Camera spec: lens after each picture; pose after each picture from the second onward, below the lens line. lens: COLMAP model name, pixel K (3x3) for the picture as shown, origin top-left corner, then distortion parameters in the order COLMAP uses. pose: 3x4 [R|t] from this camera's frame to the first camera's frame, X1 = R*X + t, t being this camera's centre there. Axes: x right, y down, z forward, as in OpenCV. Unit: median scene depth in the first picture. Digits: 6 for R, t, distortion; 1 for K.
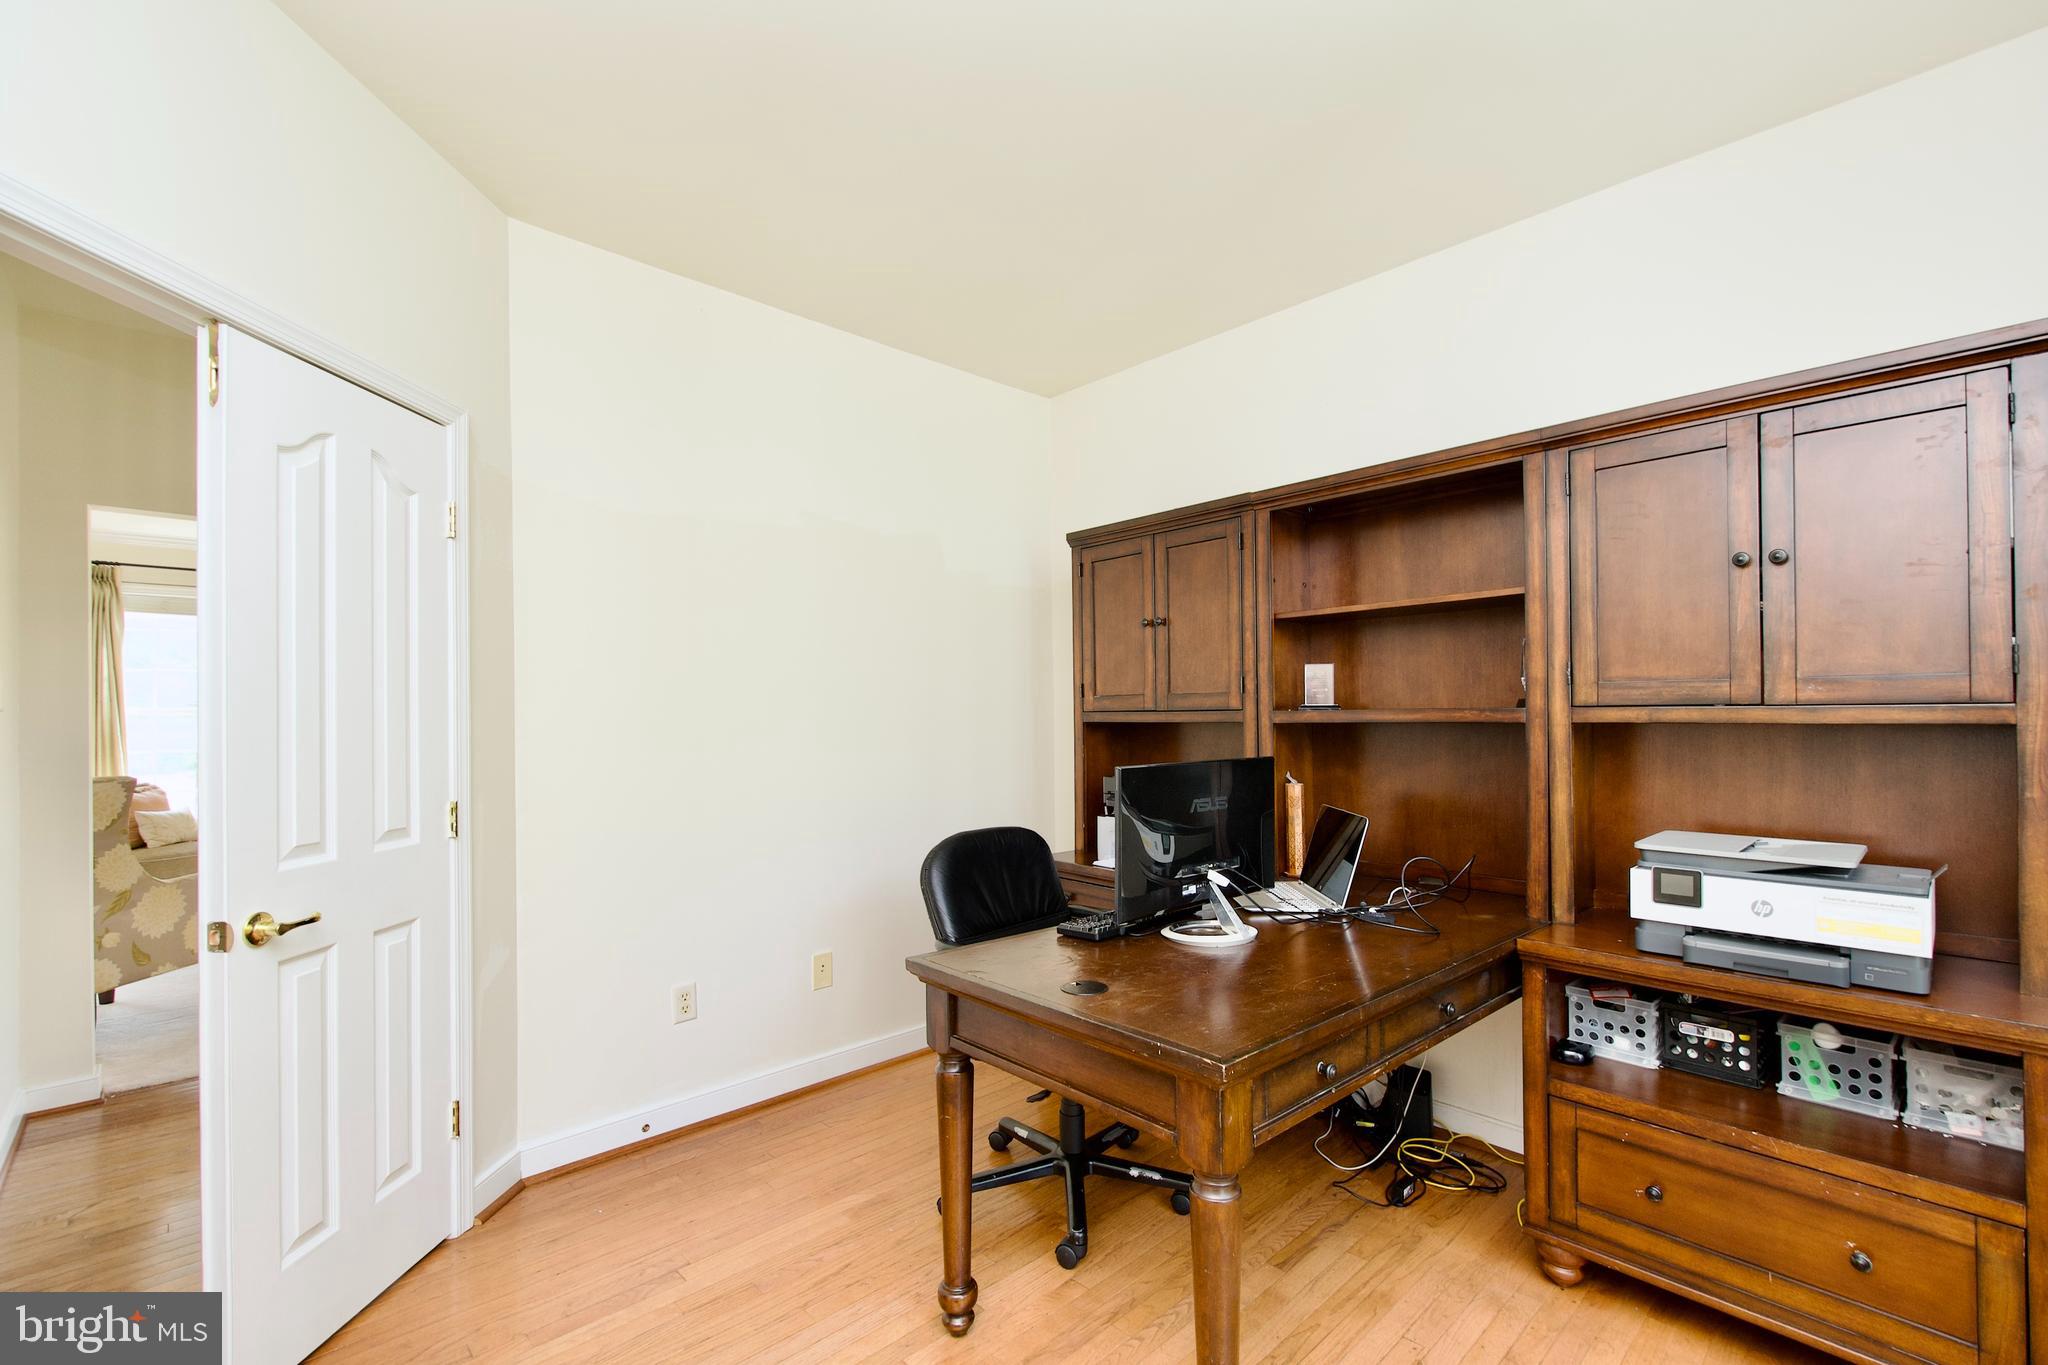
lens RADIAL K [[896.8, 0, 1040.6], [0, 896.8, 712.1], [0, 0, 1]] dist [0.002232, -0.004522]
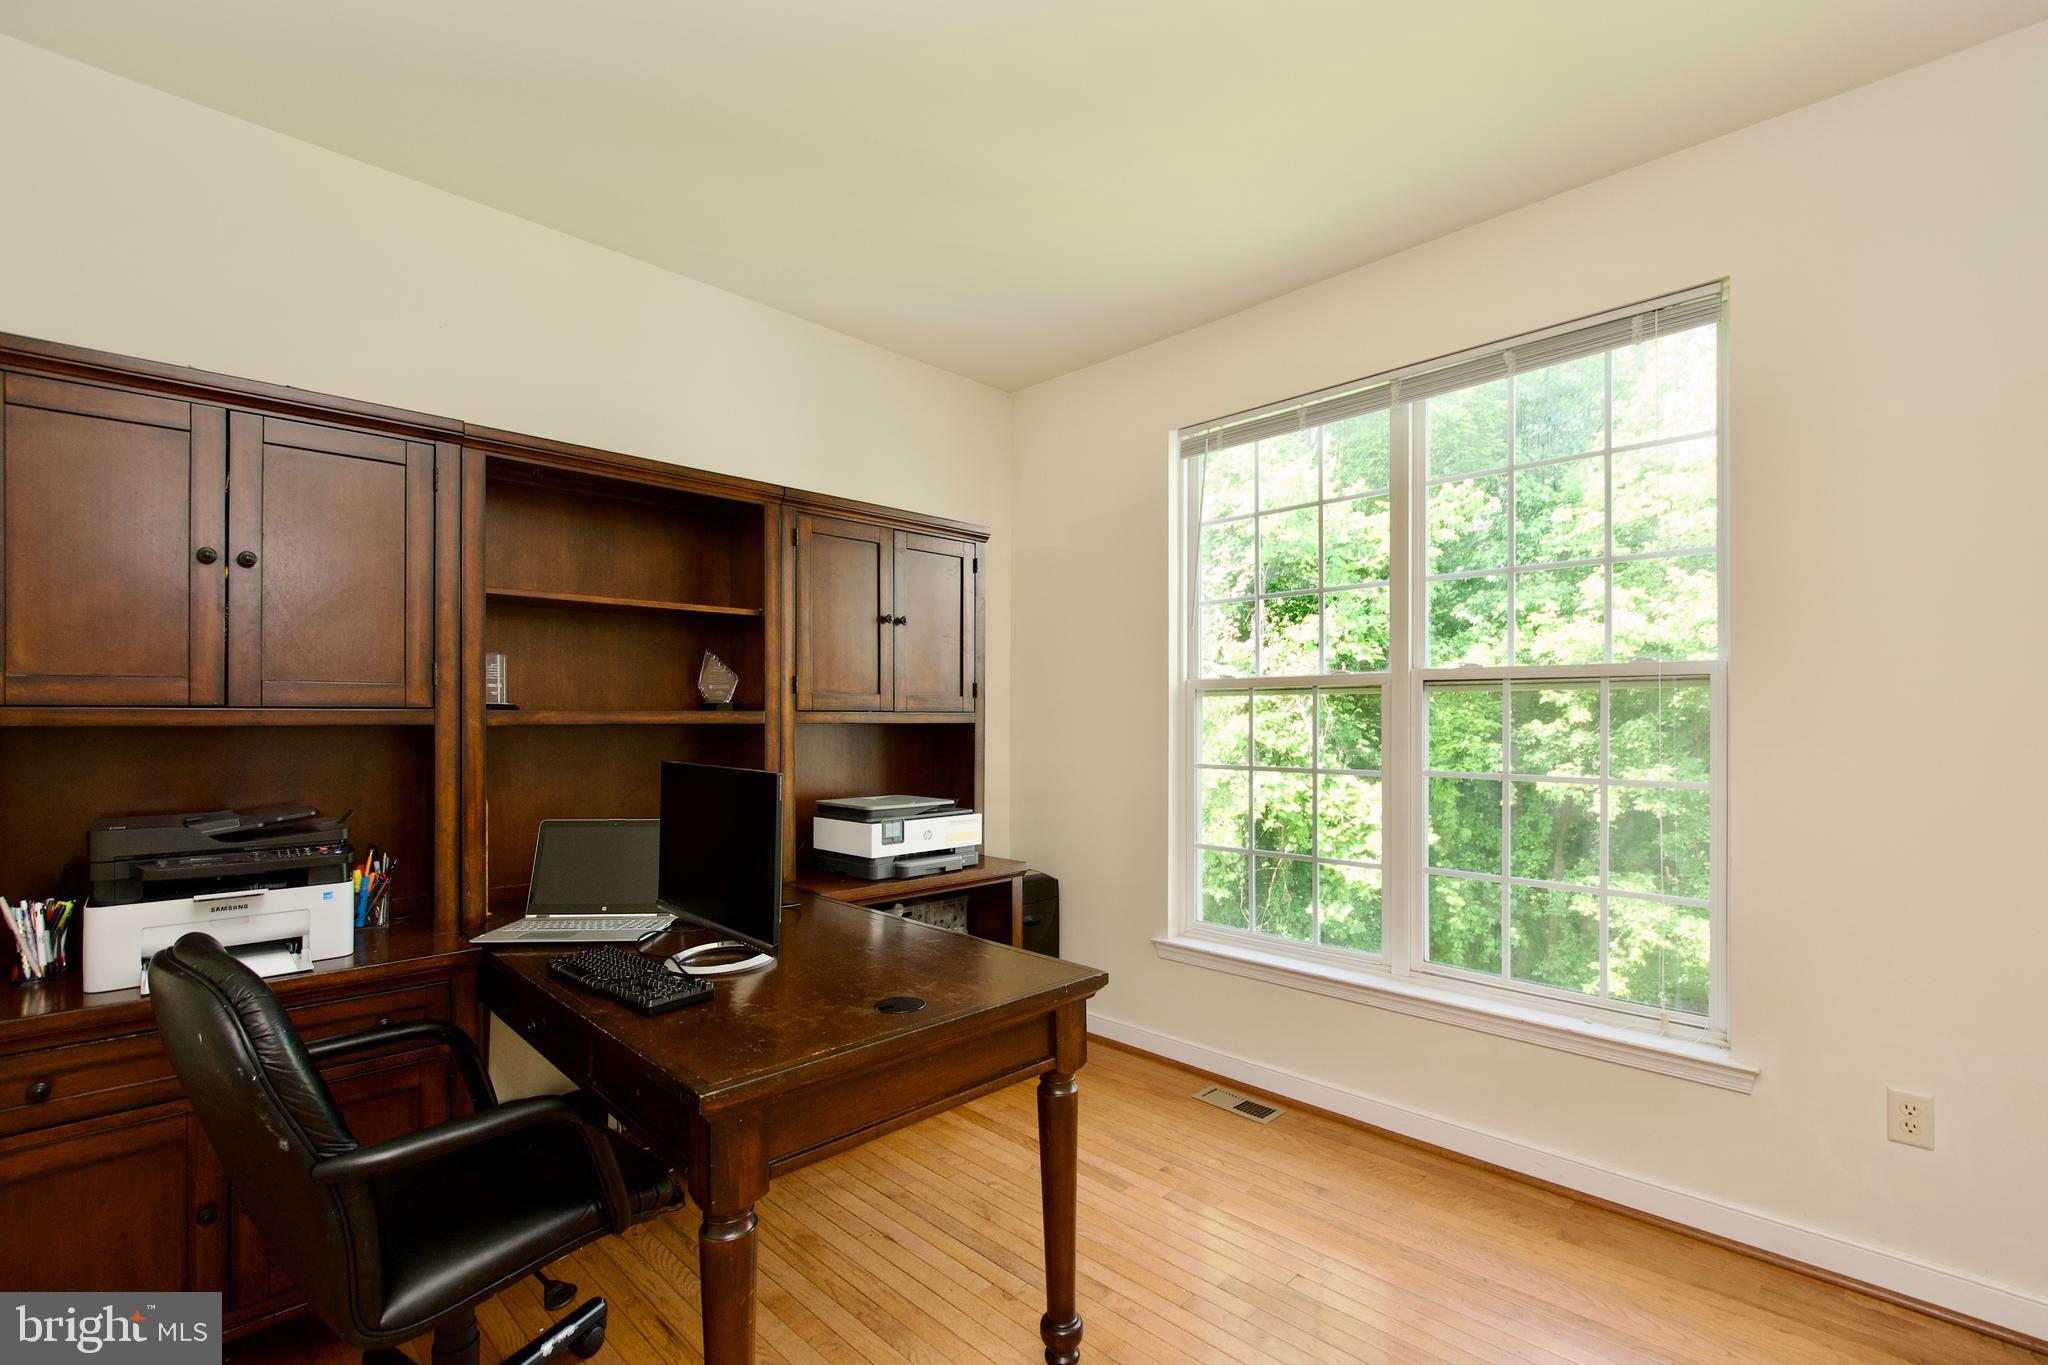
lens RADIAL K [[896.8, 0, 1040.6], [0, 896.8, 712.1], [0, 0, 1]] dist [0.002232, -0.004522]
pose [[-0.034193, 0.014831, 0.999305, -0.683097], [-0.005204, 0.999874, -0.015018, 0.012207], [-0.999402, -0.005714, -0.034111, 0.680336]]
